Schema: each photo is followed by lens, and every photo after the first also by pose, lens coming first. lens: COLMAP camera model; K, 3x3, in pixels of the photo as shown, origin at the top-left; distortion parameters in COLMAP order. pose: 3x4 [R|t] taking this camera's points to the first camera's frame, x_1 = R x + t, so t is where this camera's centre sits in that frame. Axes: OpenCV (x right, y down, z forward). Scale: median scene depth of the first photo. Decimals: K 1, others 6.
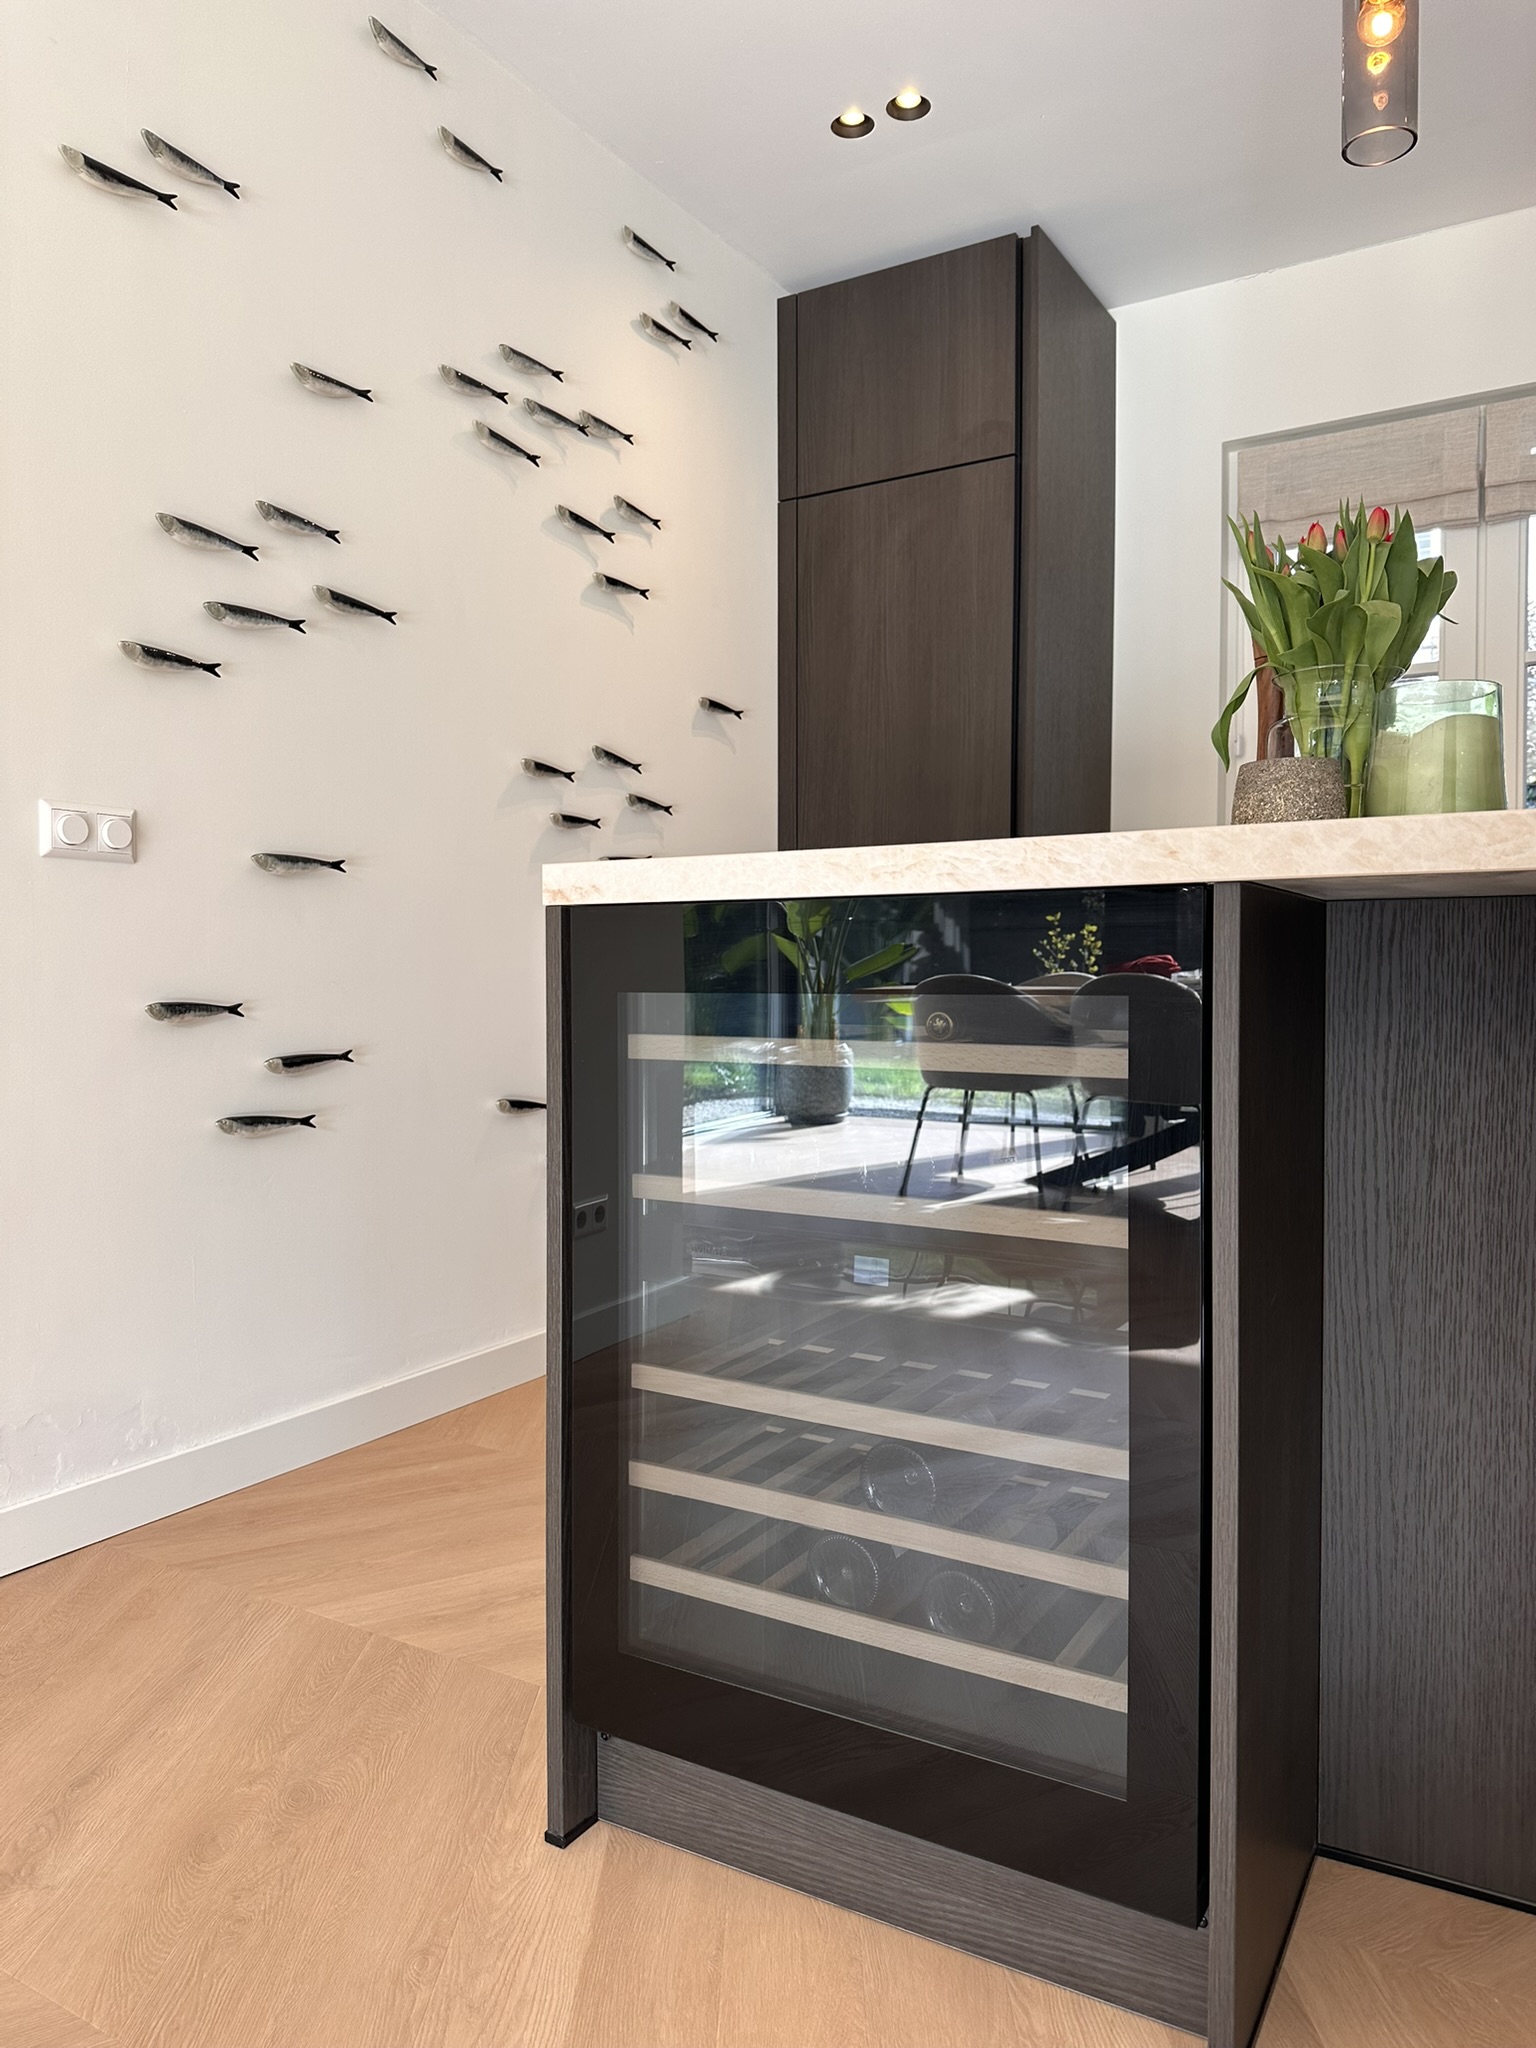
lens RADIAL K [[1437.7, 0, 768.8], [0, 1437.7, 1020.7], [0, 0, 1]] dist [0.117981, -0.196928]
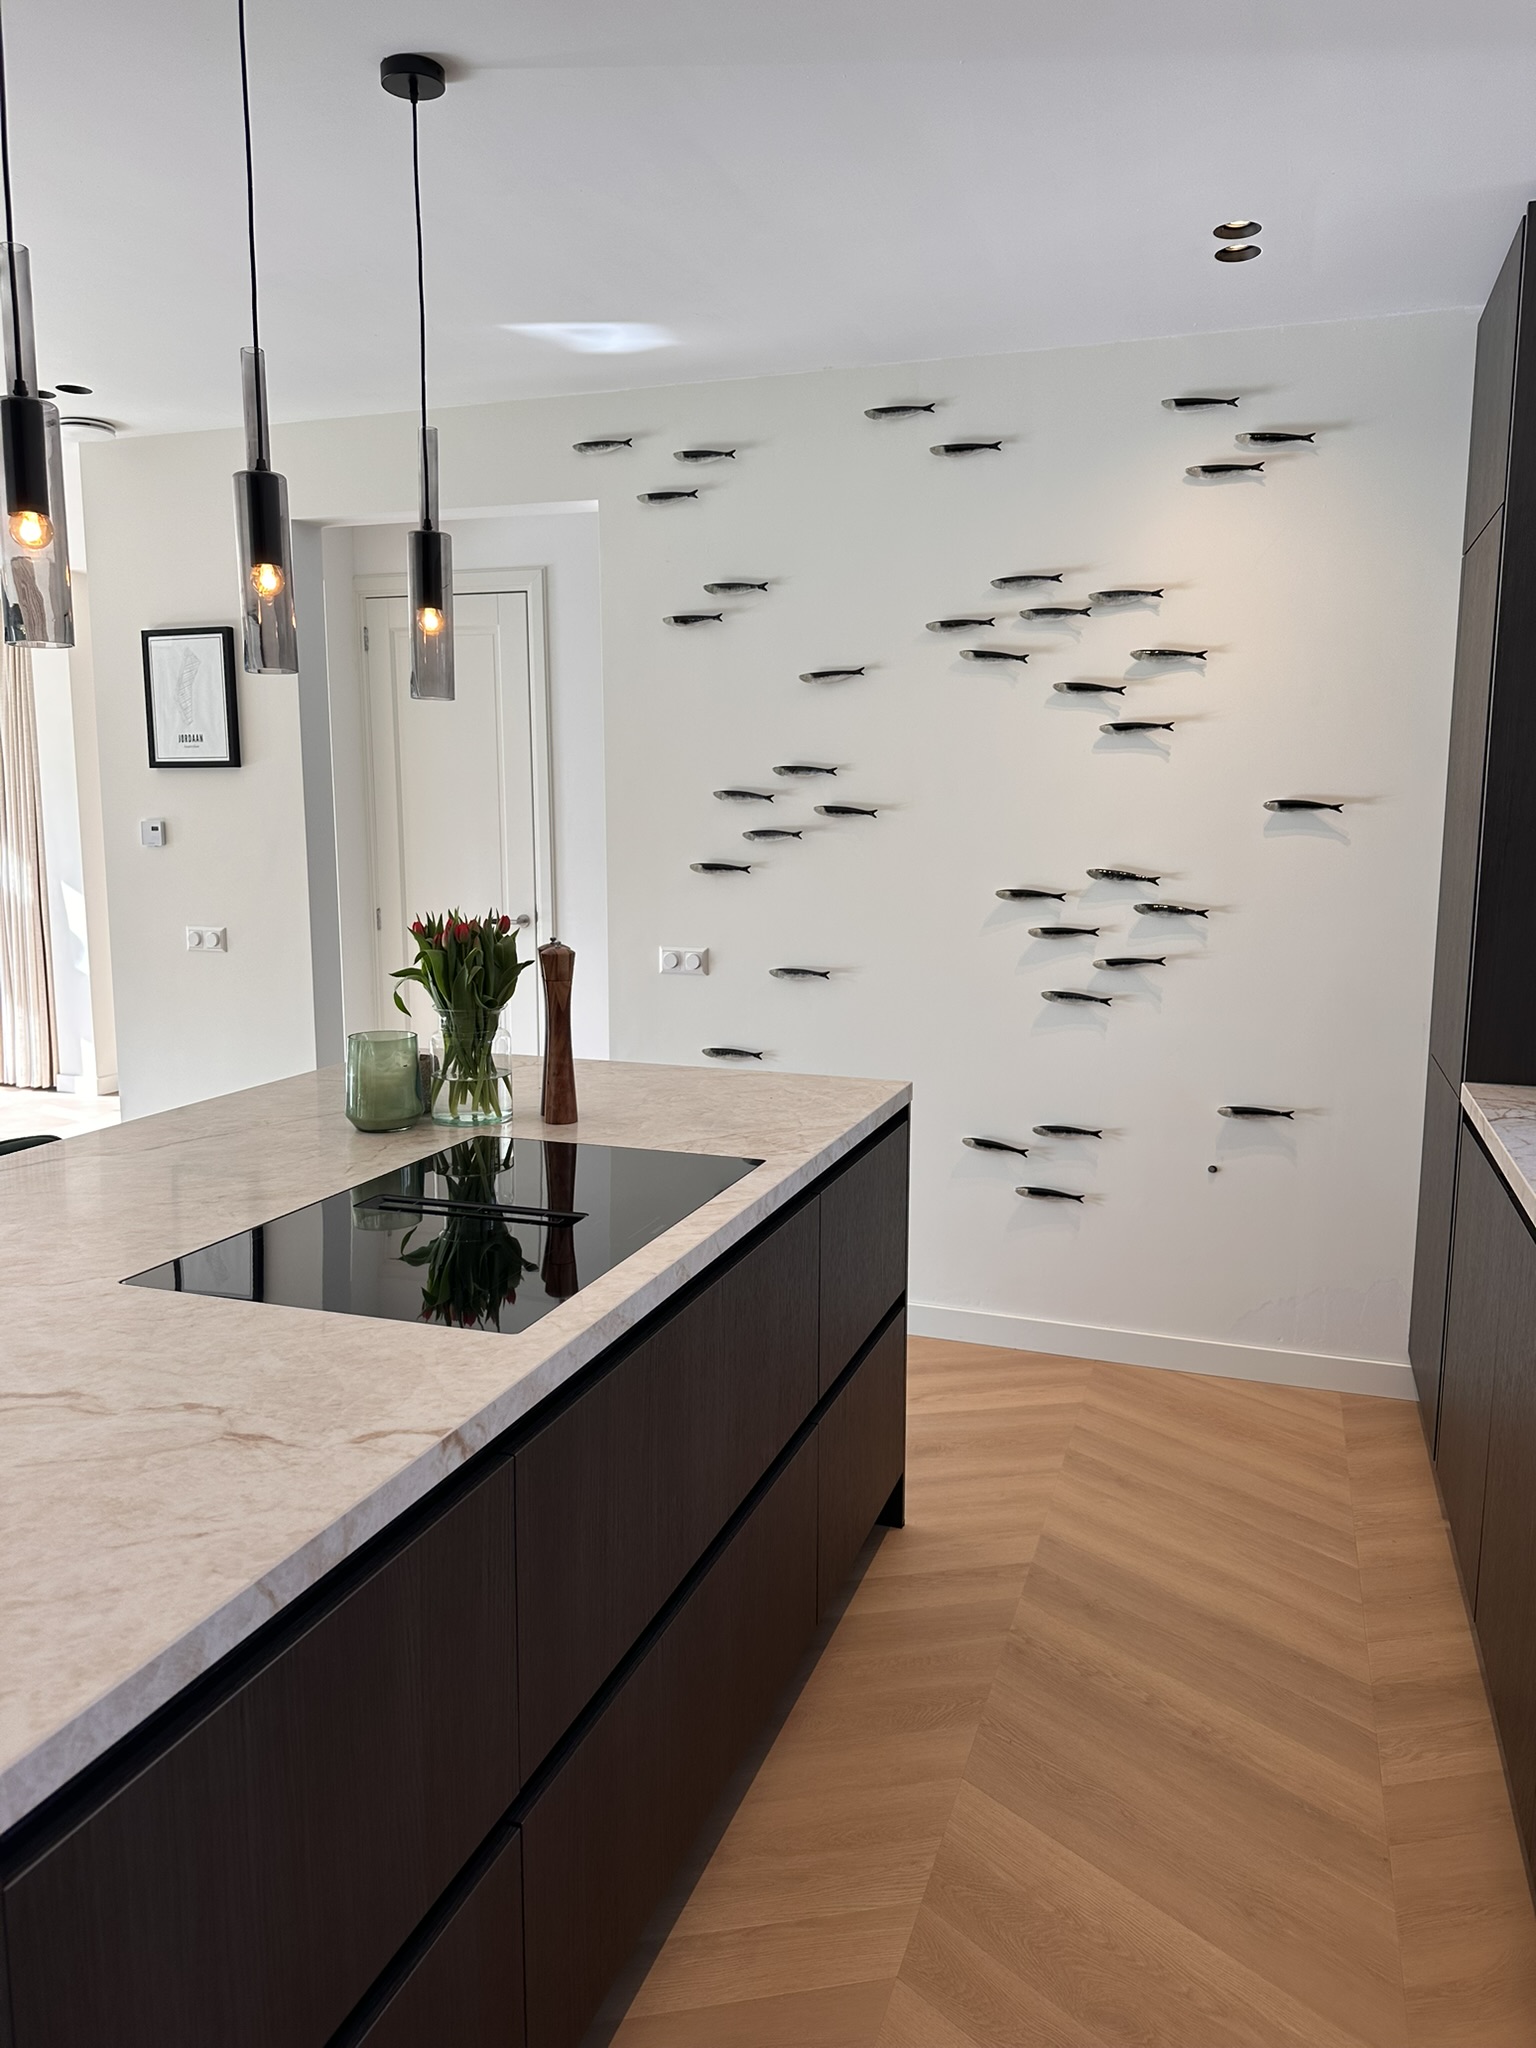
lens RADIAL K [[1430.3, 0, 776.0], [0, 1430.3, 1017.5], [0, 0, 1]] dist [0.117075, -0.226070]
pose [[0.207254, 0.144604, -0.967541, 1.160731], [-0.035153, 0.989477, 0.140352, -0.262423], [0.977655, 0.004923, 0.210157, 0.565722]]
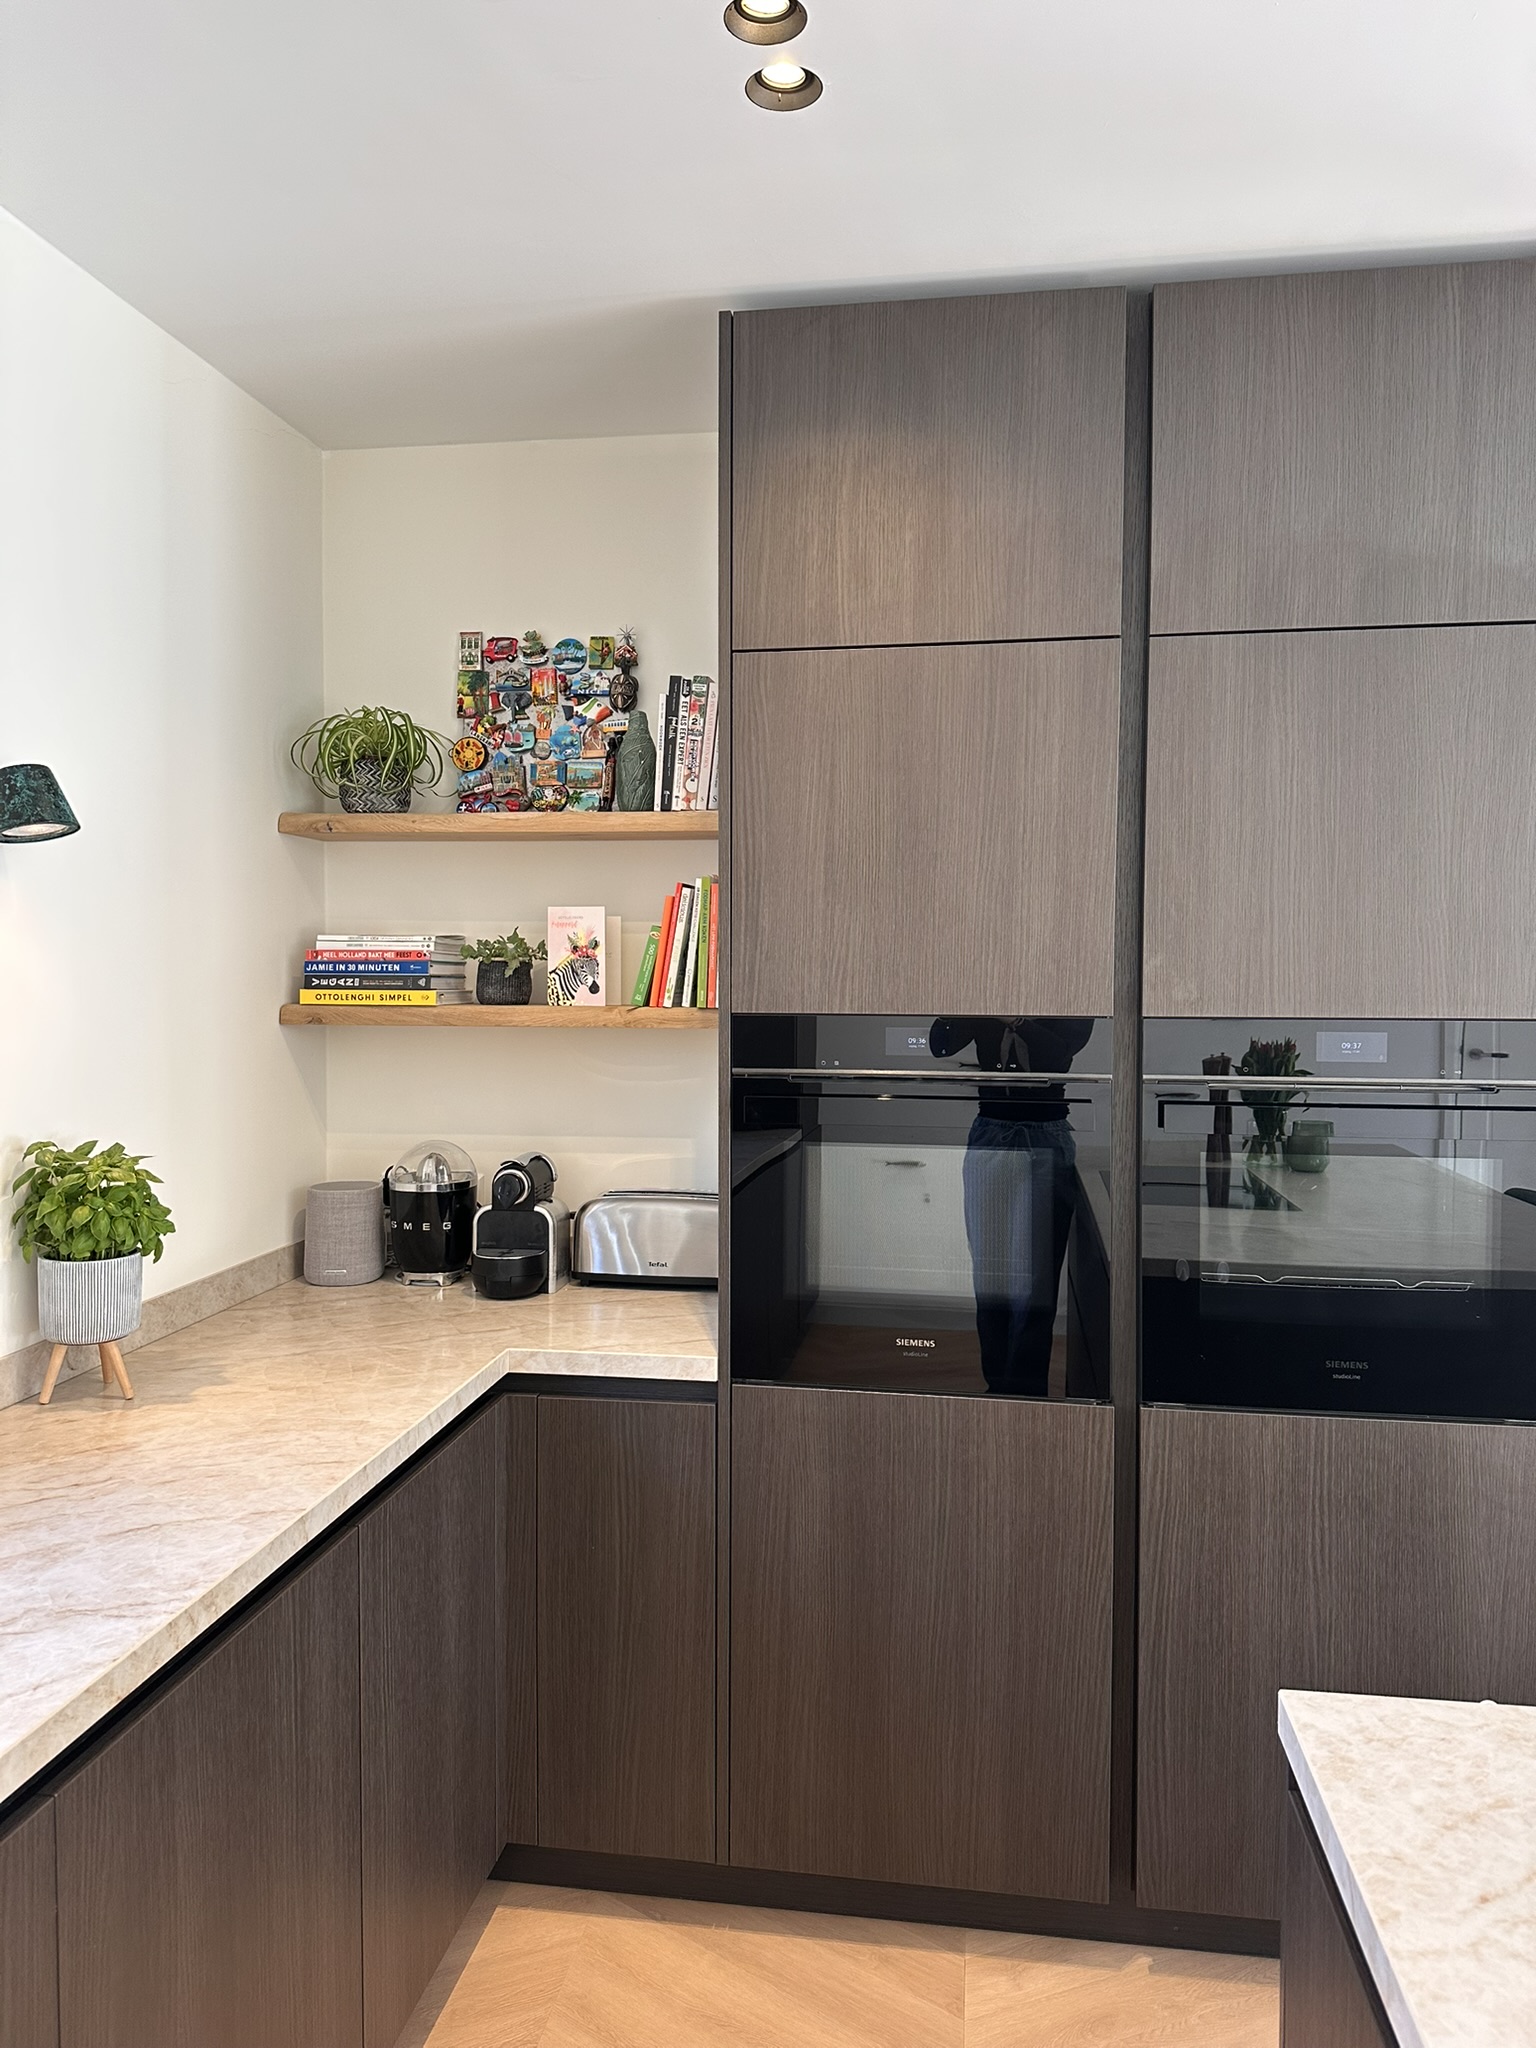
lens RADIAL K [[1418.5, 0, 768.0], [0, 1418.5, 1024.0], [0, 0, 1]] dist [0.165938, -0.347215]
pose [[-0.383041, -0.032260, 0.923168, 0.497547], [0.028093, 0.998521, 0.046549, -0.298110], [-0.923304, 0.043765, -0.381568, 0.788028]]
